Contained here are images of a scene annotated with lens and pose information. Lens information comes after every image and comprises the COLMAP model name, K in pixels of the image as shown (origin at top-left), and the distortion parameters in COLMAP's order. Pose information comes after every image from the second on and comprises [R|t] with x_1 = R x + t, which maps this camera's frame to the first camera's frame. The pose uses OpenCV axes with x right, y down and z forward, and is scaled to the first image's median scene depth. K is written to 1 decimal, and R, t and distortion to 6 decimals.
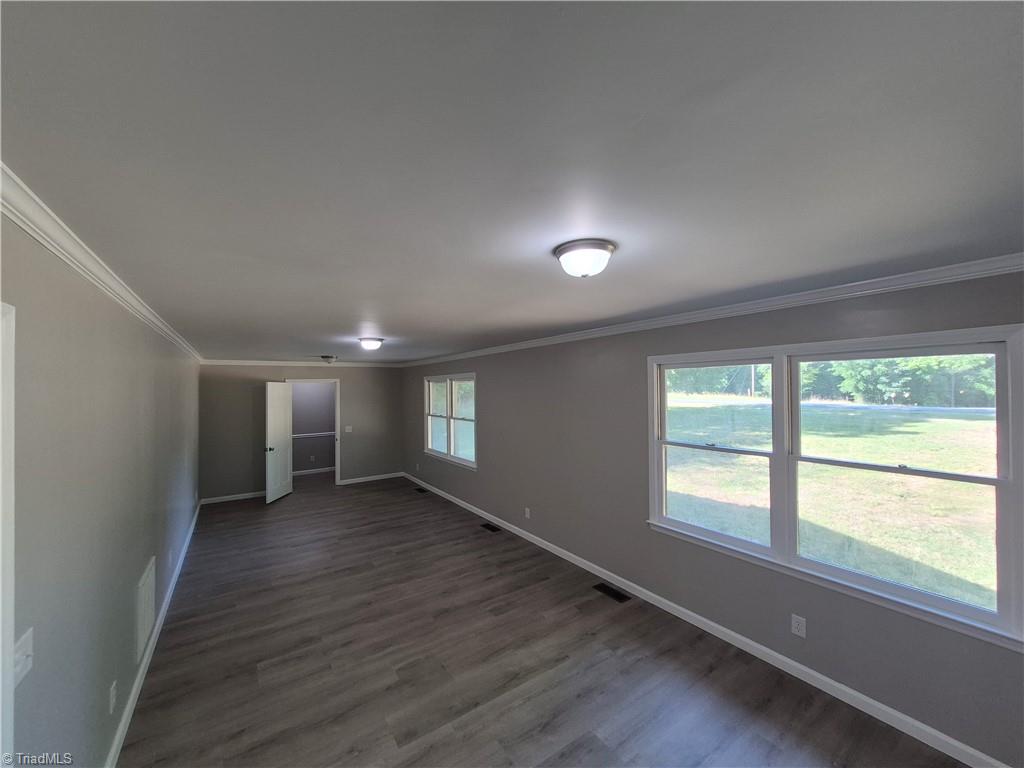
lens RADIAL K [[401.9, 0, 505.7], [0, 401.9, 387.8], [0, 0, 1]] dist [0.006505, -0.001587]
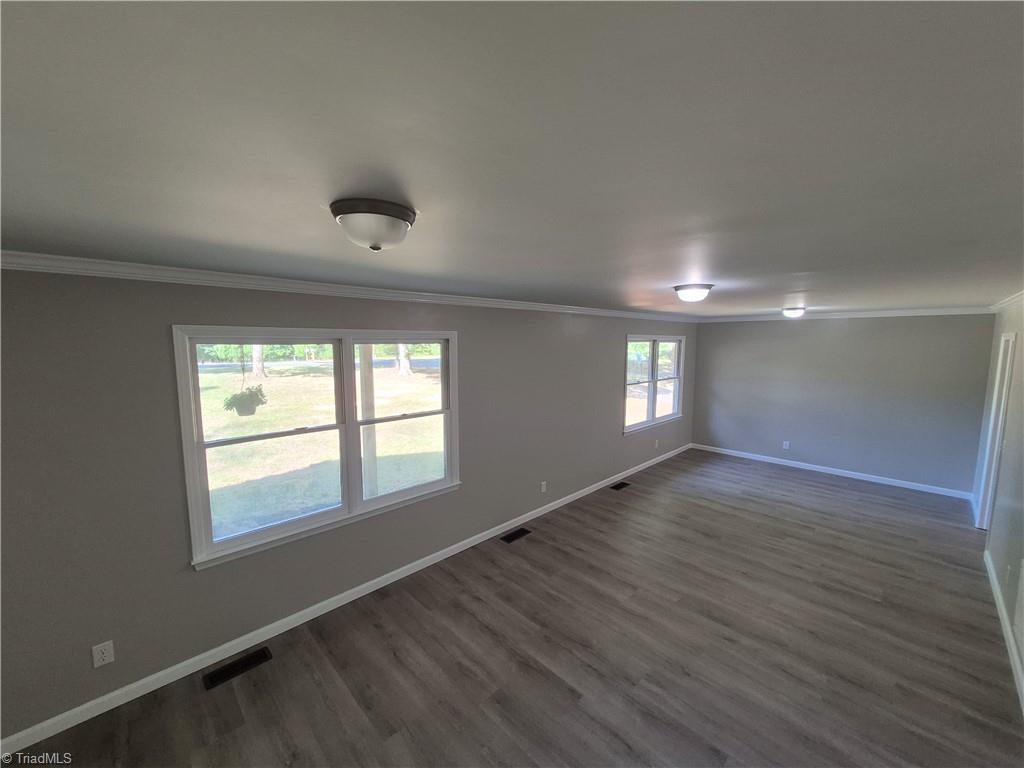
lens RADIAL K [[401.9, 0, 505.4], [0, 401.9, 382.5], [0, 0, 1]] dist [0.006505, -0.001587]
pose [[-0.174962, -0.089364, 0.980511, -0.976312], [-0.002797, 0.995914, 0.090268, -0.020358], [-0.984571, 0.013051, -0.174497, 1.461541]]
